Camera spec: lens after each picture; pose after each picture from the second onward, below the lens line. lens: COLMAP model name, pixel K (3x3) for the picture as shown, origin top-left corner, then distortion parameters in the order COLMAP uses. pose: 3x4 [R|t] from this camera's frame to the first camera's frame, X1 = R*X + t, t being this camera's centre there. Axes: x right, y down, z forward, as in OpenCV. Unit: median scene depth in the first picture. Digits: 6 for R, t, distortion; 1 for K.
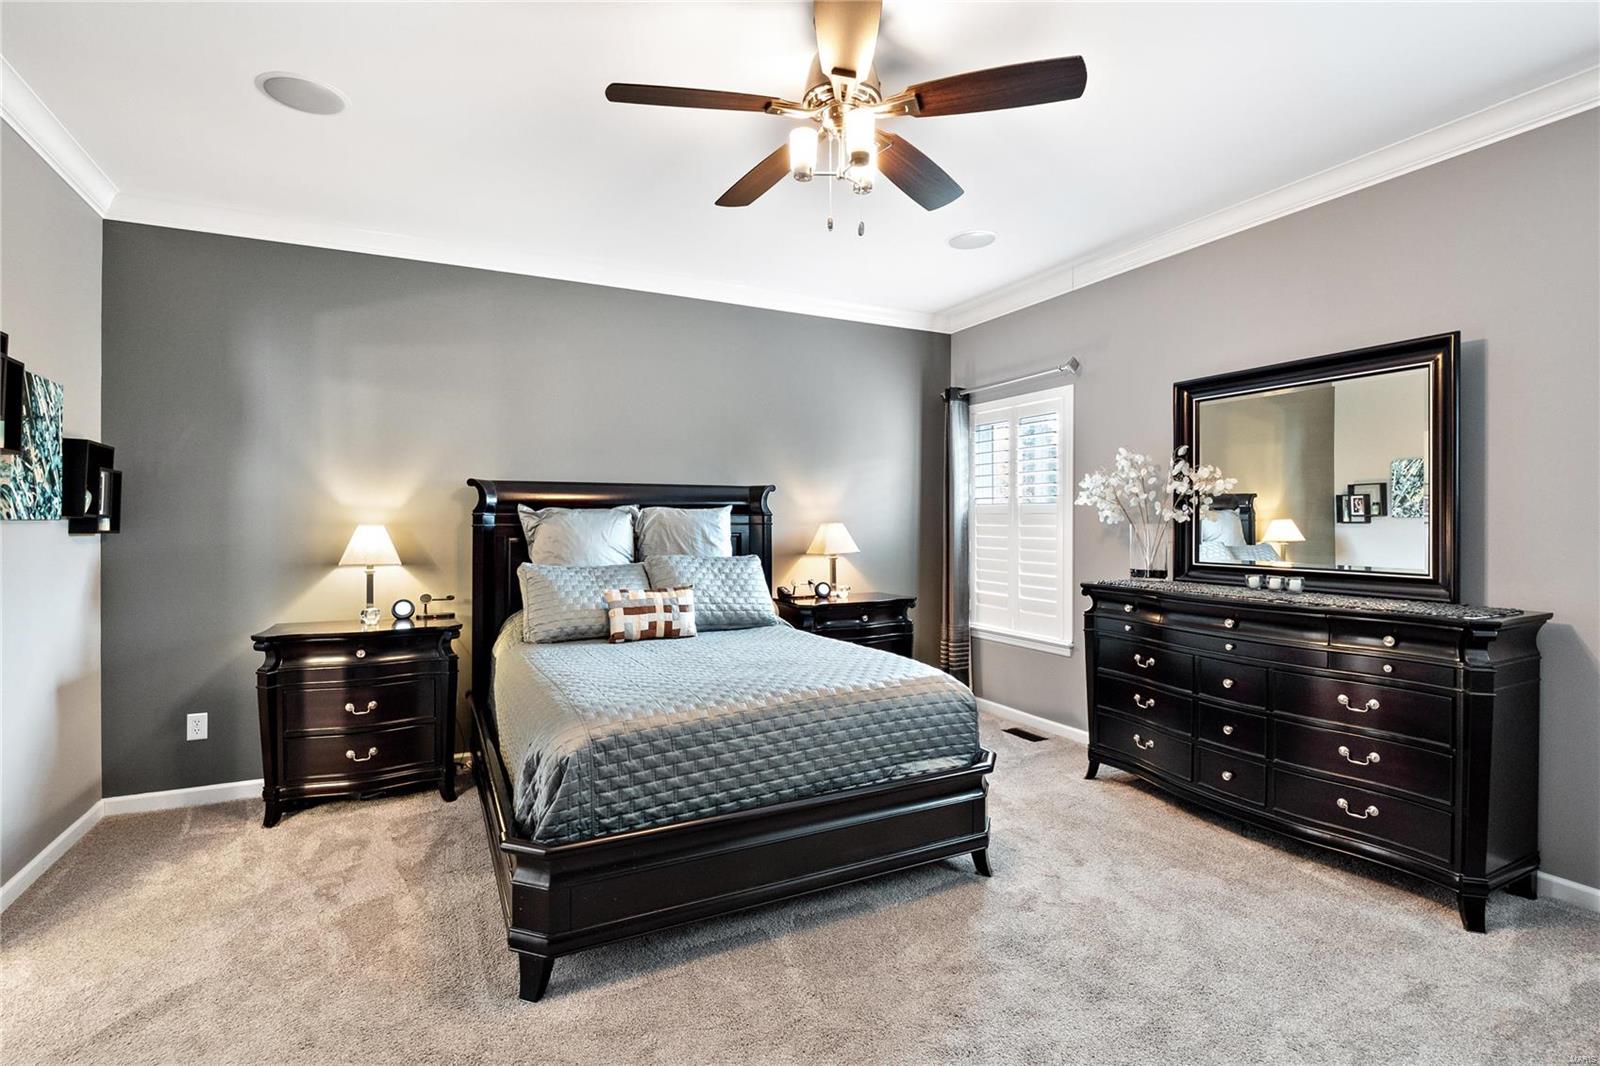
lens RADIAL K [[749.1, 0, 798.0], [0, 749.1, 531.1], [0, 0, 1]] dist [-0.004475, -0.003905]
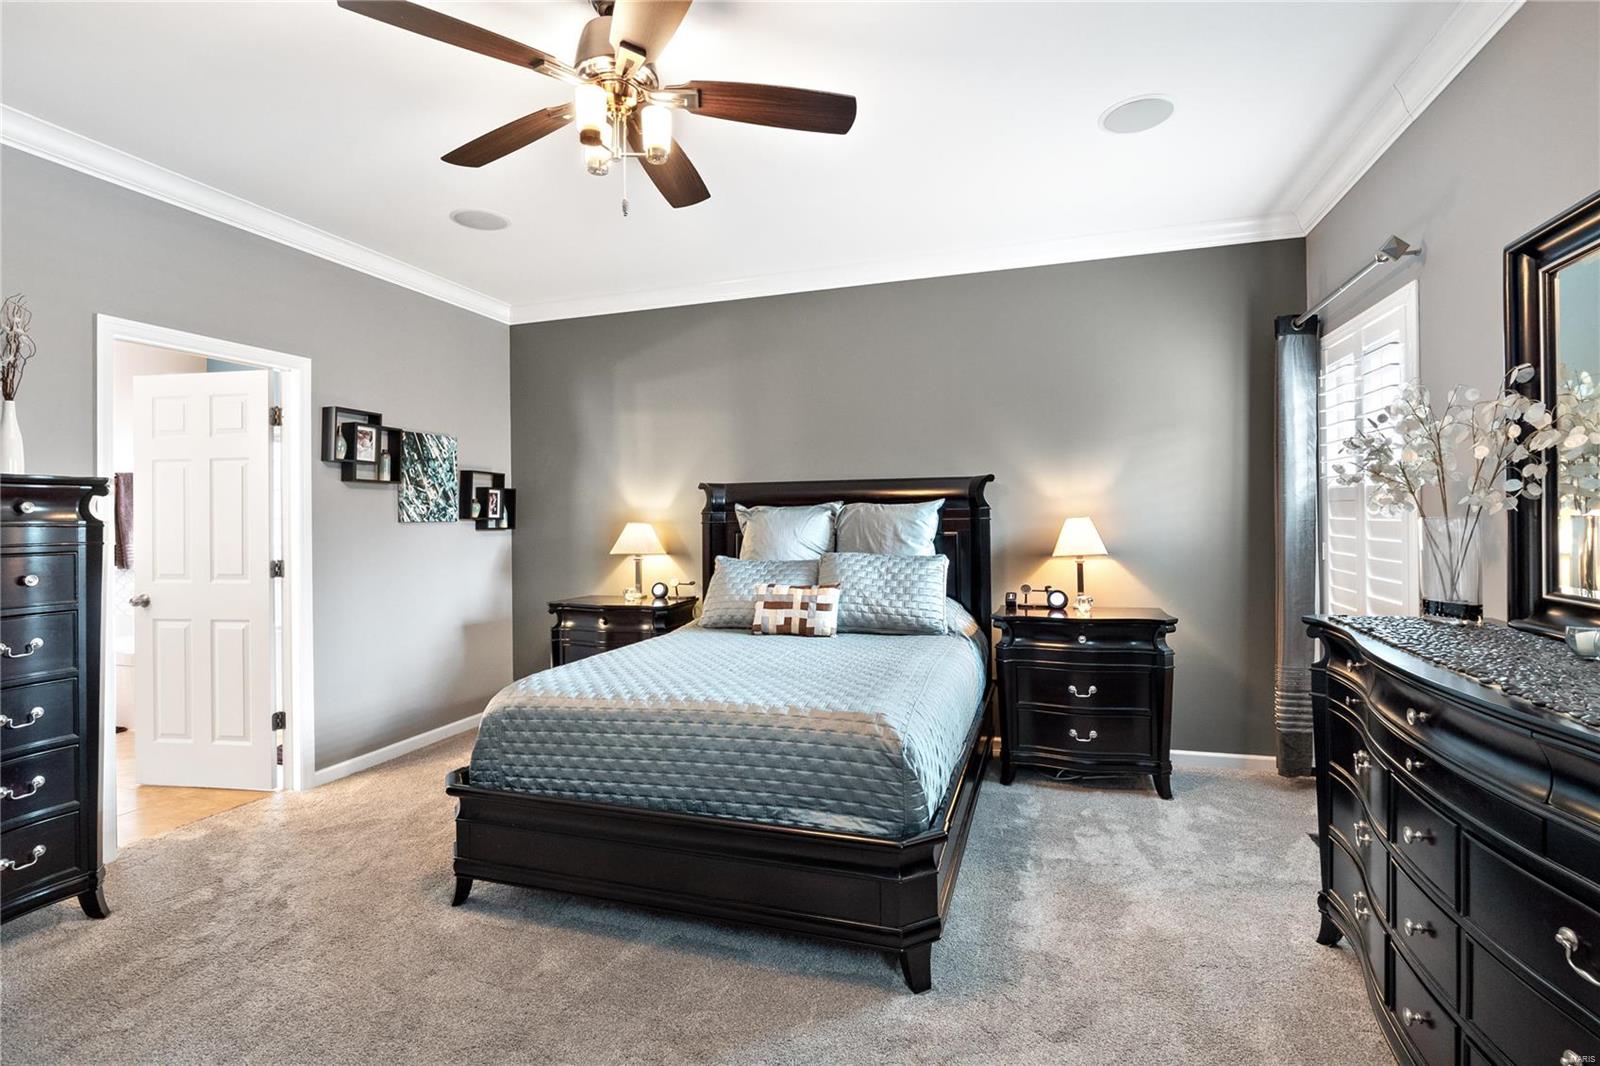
lens RADIAL K [[749.1, 0, 799.1], [0, 749.1, 521.3], [0, 0, 1]] dist [-0.004475, -0.003905]
pose [[0.705509, -0.003730, -0.708691, 0.525957], [0.003250, 0.999993, -0.002028, -0.007068], [0.708693, -0.000872, 0.705516, 0.291024]]
